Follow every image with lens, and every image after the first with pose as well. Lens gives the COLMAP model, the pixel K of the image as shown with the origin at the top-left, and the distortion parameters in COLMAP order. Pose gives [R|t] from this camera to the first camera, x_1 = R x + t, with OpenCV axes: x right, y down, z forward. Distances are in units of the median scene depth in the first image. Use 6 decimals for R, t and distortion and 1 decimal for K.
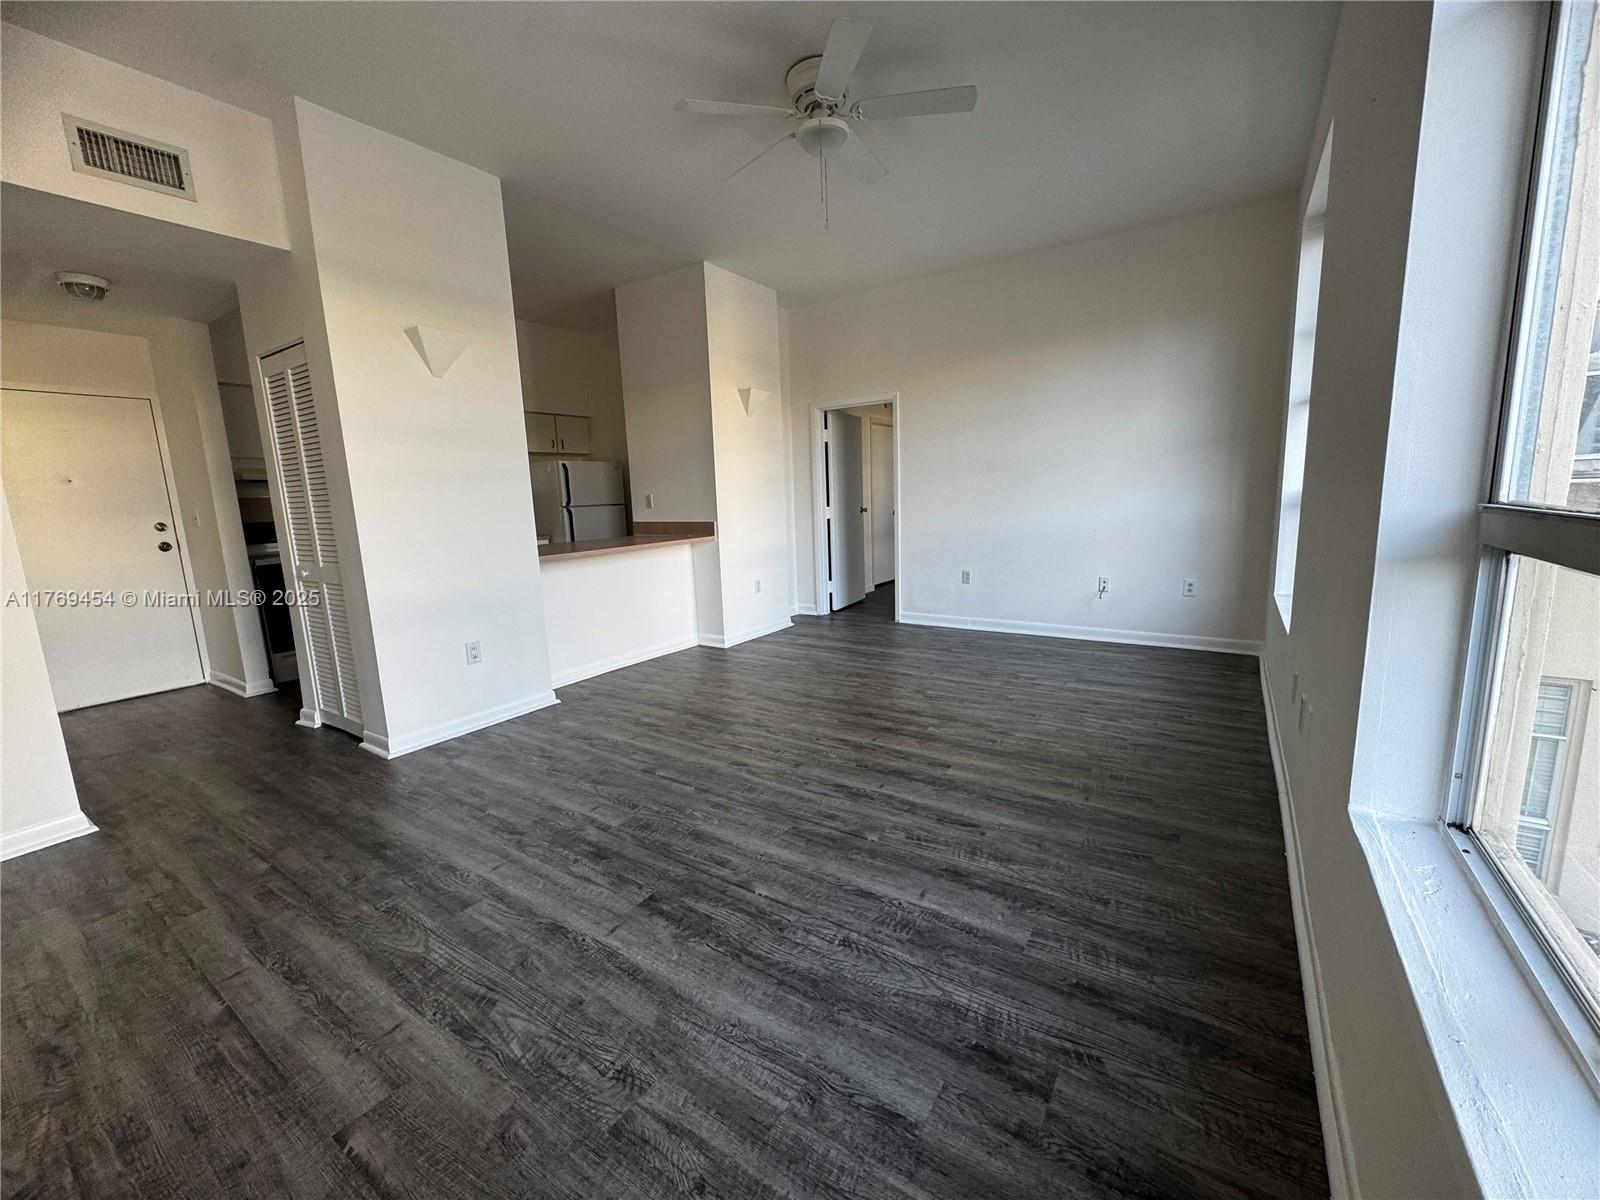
lens RADIAL K [[638.0, 0, 798.8], [0, 638.0, 600.1], [0, 0, 1]] dist [-0.003868, 0.000073]
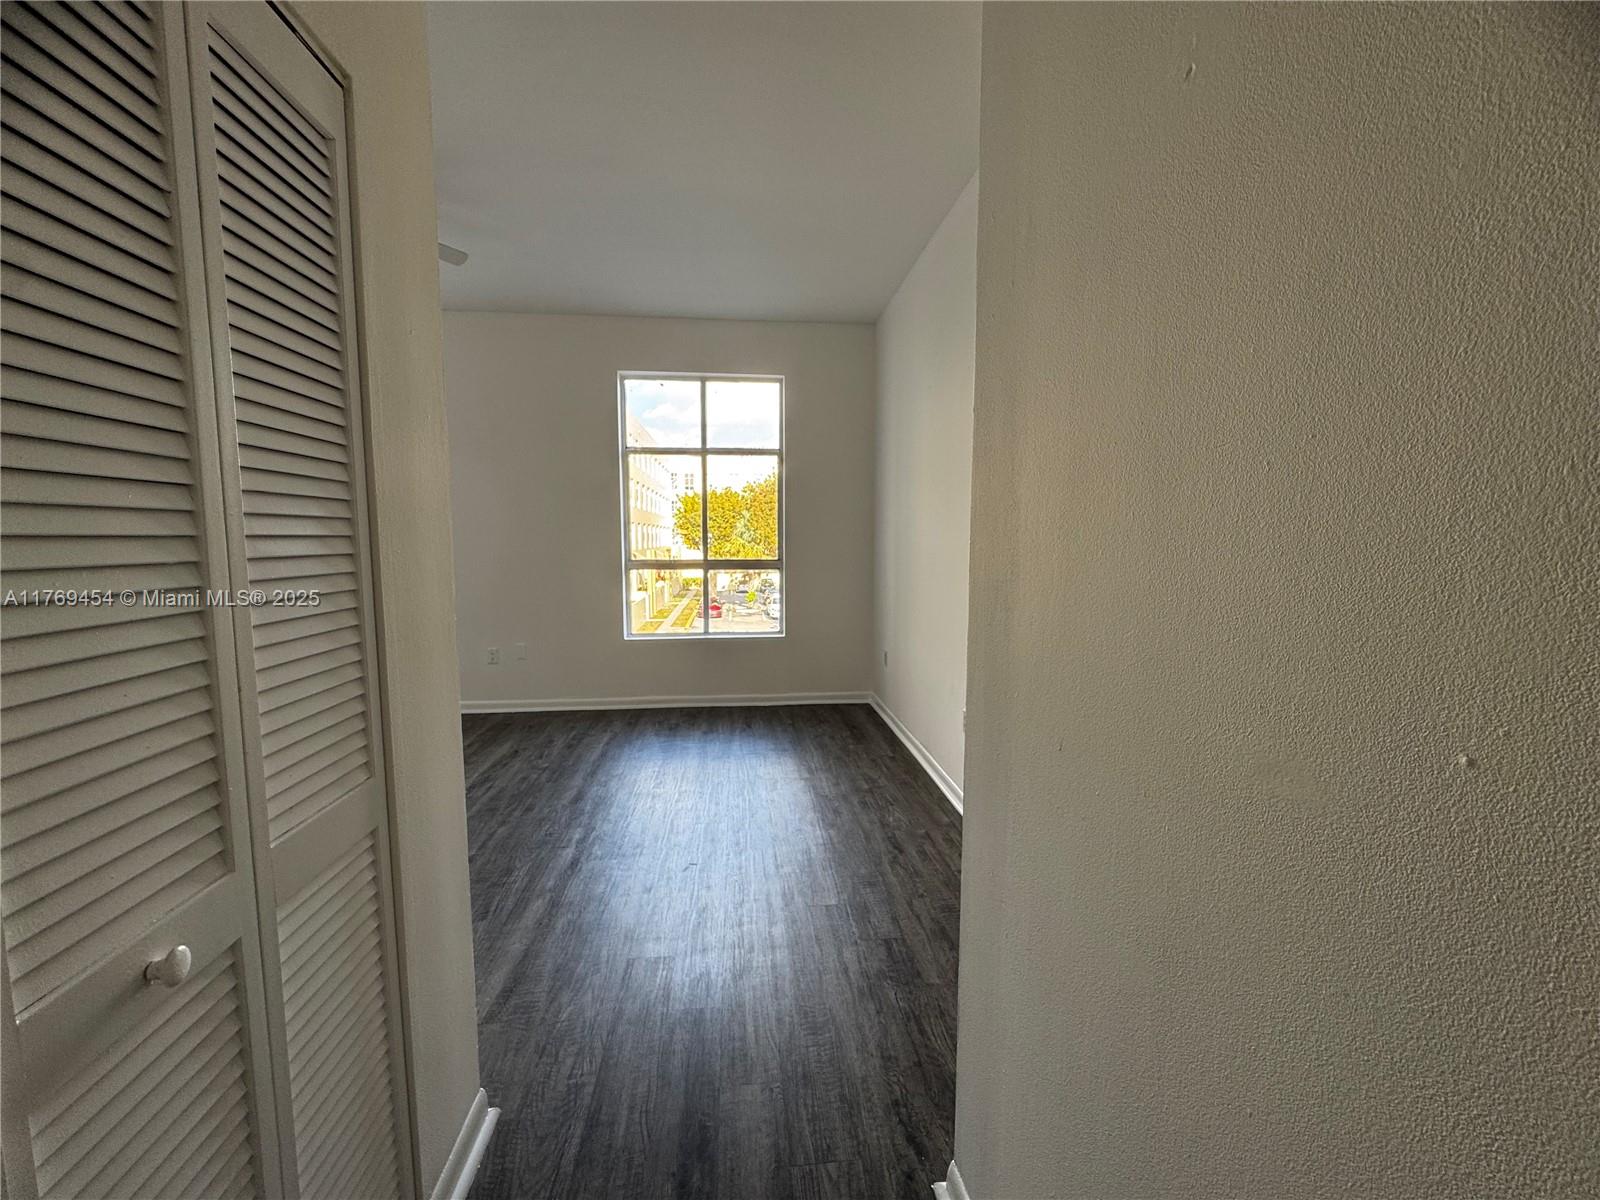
lens RADIAL K [[638.0, 0, 798.8], [0, 638.0, 600.1], [0, 0, 1]] dist [-0.003868, 0.000073]
pose [[-0.638237, -0.036770, 0.768962, -1.065884], [0.149099, 0.974042, 0.170328, -0.155540], [-0.755264, 0.223361, -0.616187, 0.976868]]
